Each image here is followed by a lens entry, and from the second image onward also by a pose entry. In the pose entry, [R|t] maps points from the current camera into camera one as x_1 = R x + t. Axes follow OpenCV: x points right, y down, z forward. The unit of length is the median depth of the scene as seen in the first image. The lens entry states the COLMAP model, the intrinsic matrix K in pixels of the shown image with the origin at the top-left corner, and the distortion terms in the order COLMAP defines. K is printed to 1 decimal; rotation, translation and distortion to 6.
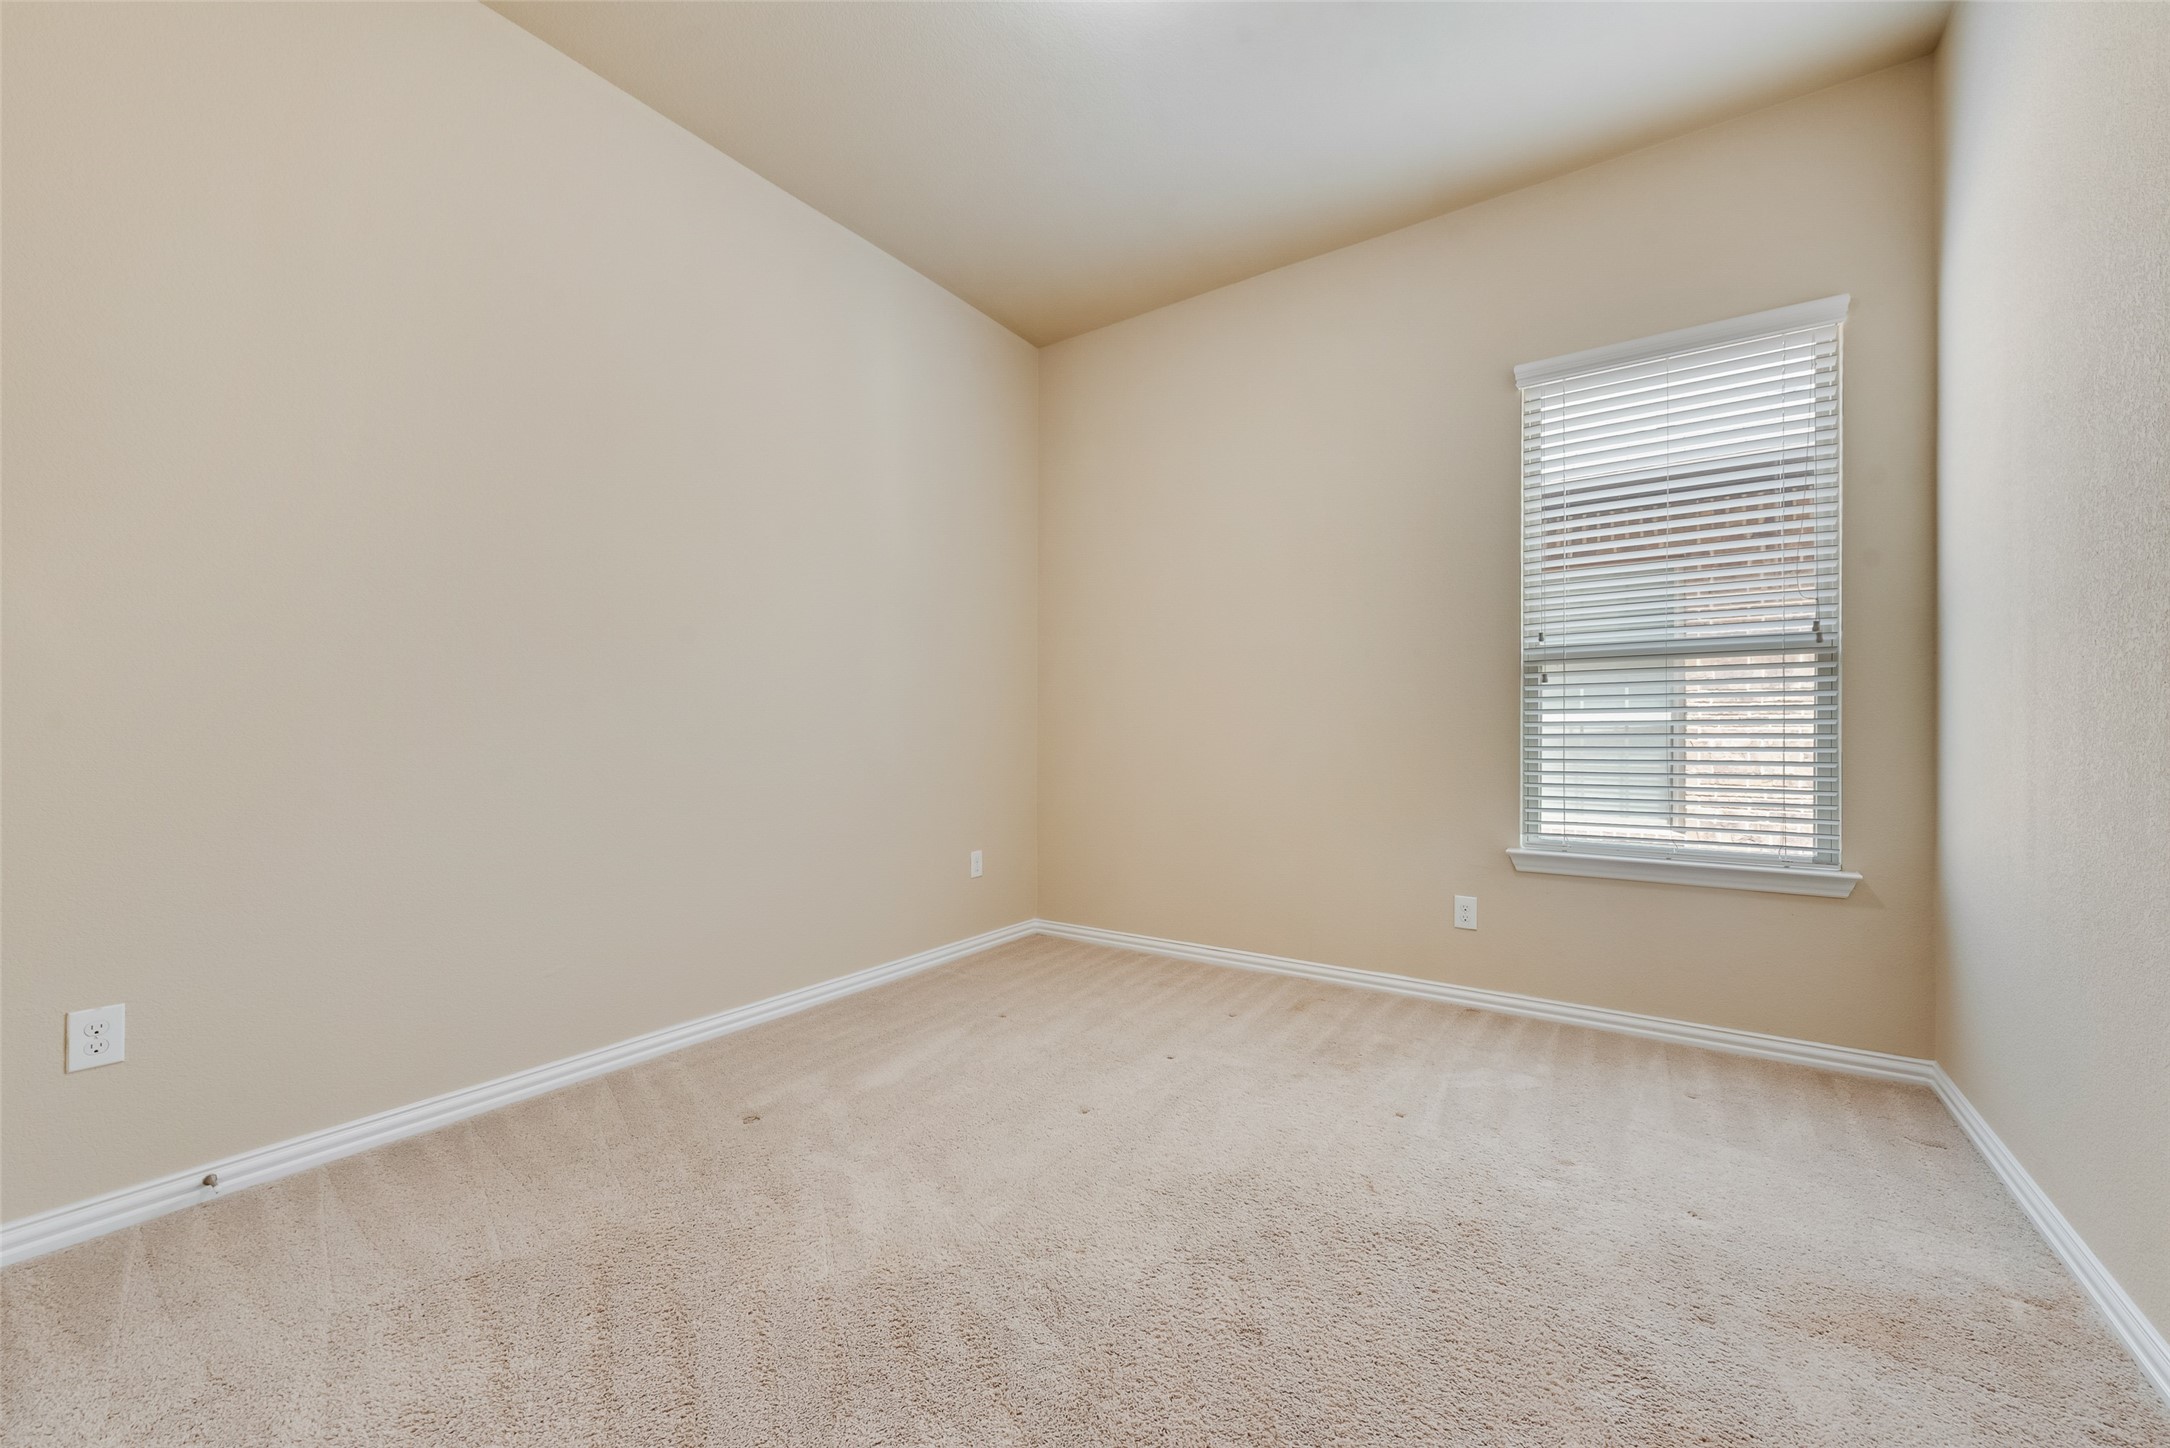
lens RADIAL K [[847.9, 0, 1085.6], [0, 847.9, 715.5], [0, 0, 1]] dist [0.003691, -0.000335]
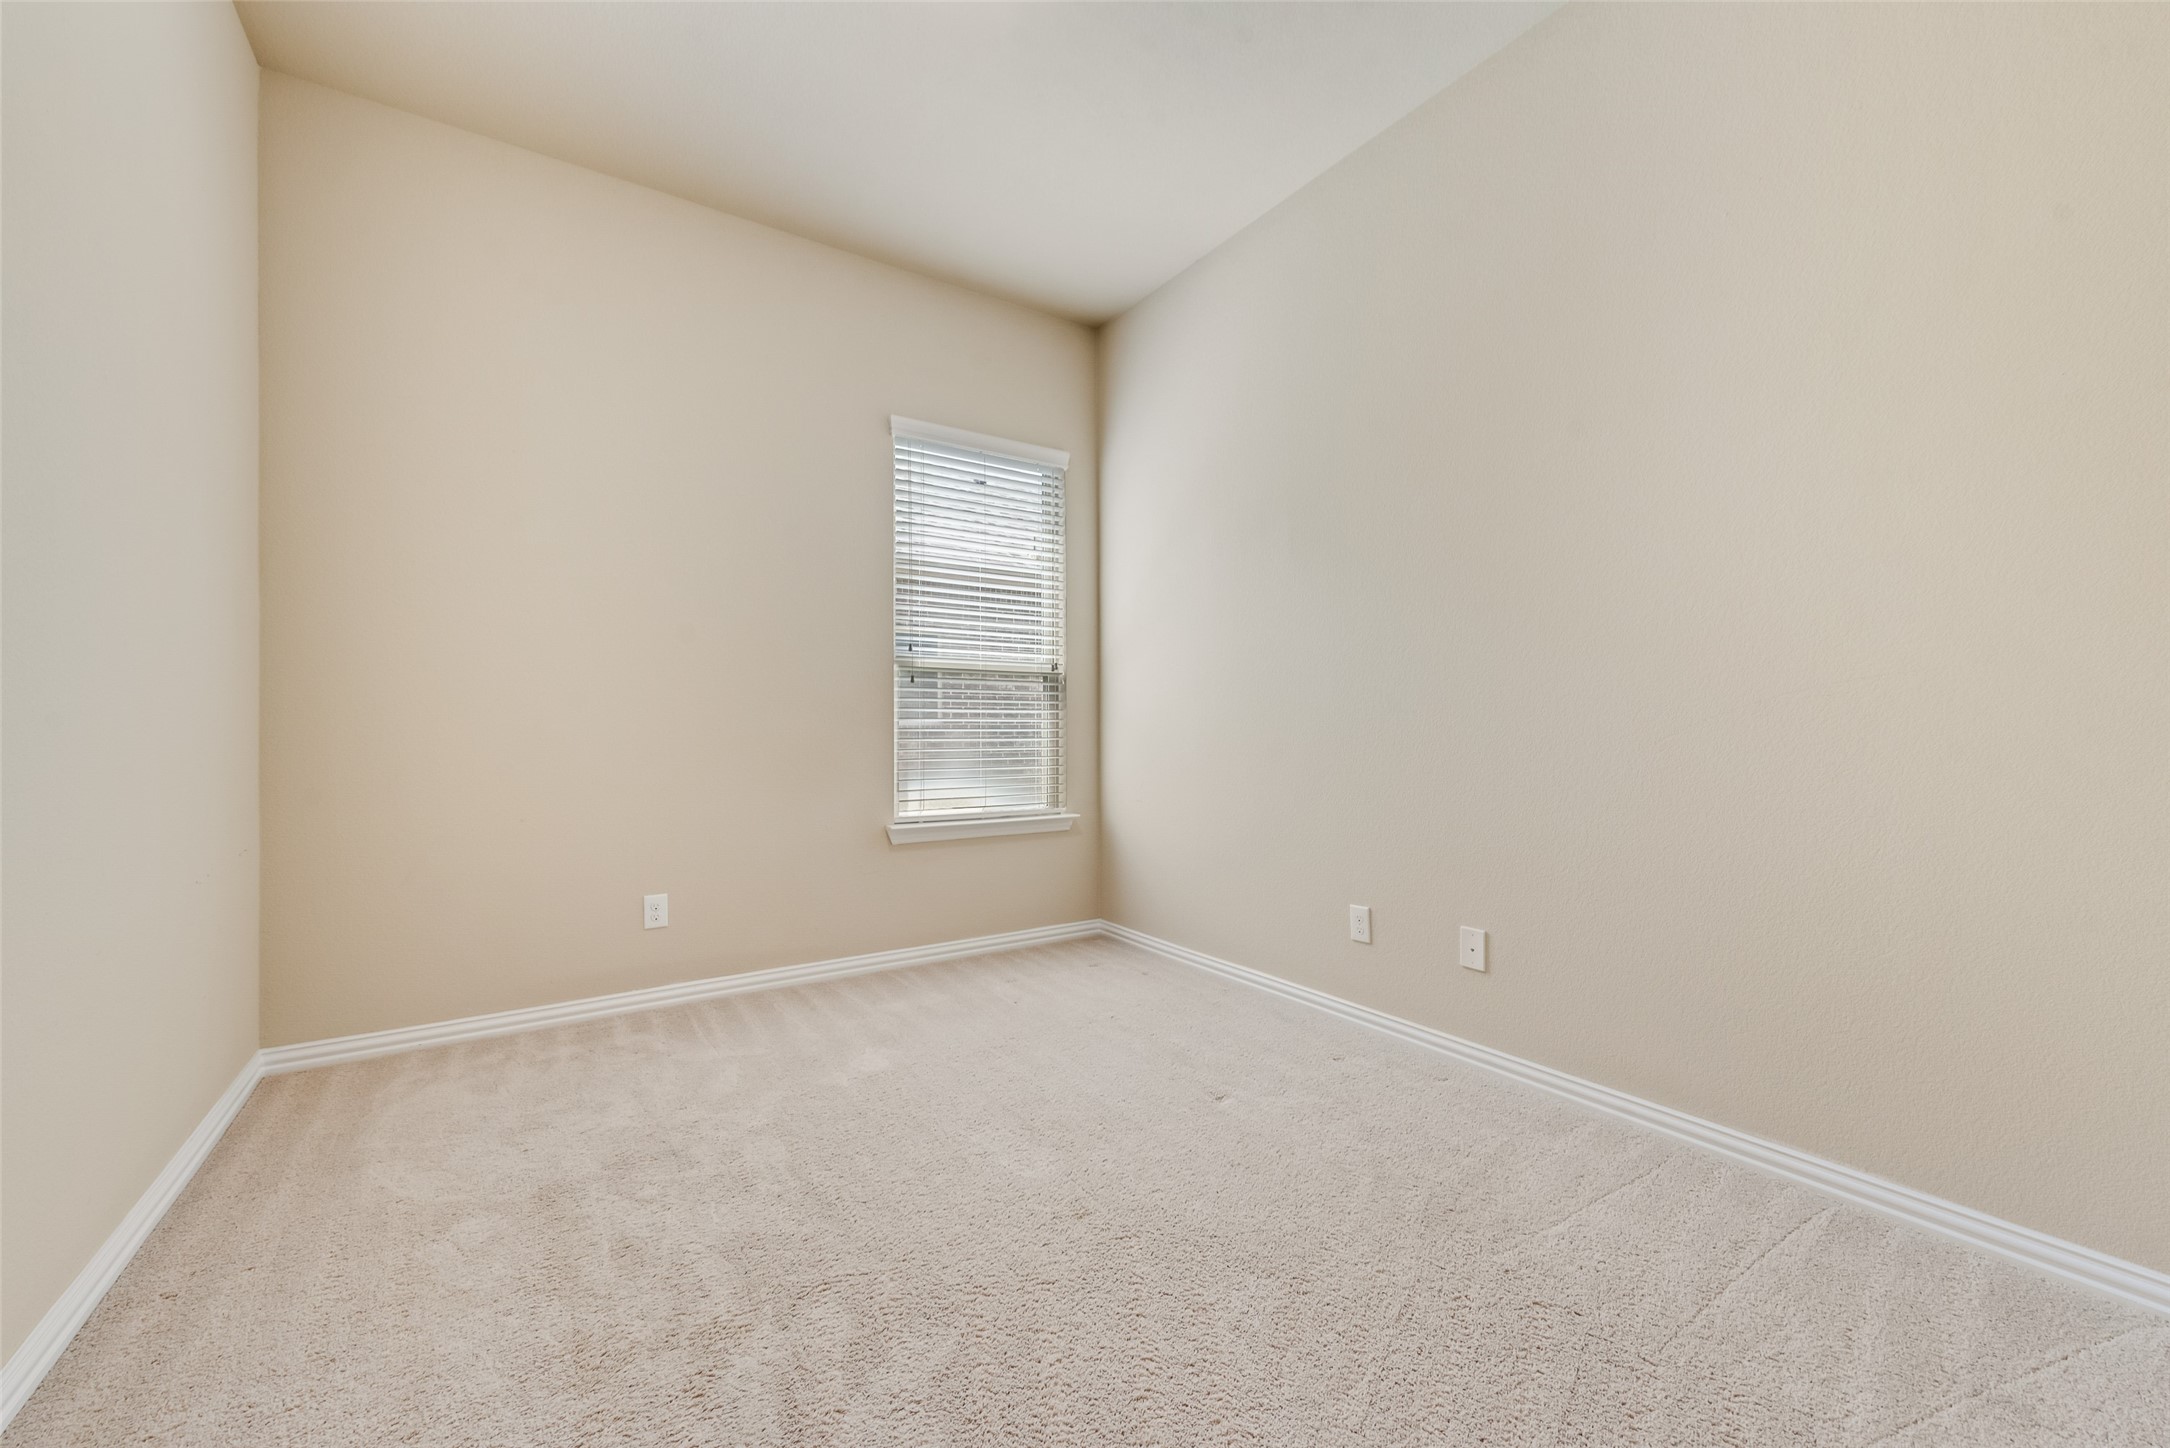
lens RADIAL K [[847.9, 0, 1082.5], [0, 847.9, 720.5], [0, 0, 1]] dist [0.003691, -0.000335]
pose [[0.382135, -0.002642, 0.924103, -0.500251], [-0.011850, 0.999900, 0.007759, -0.007127], [-0.924031, -0.013916, 0.382065, 0.303038]]
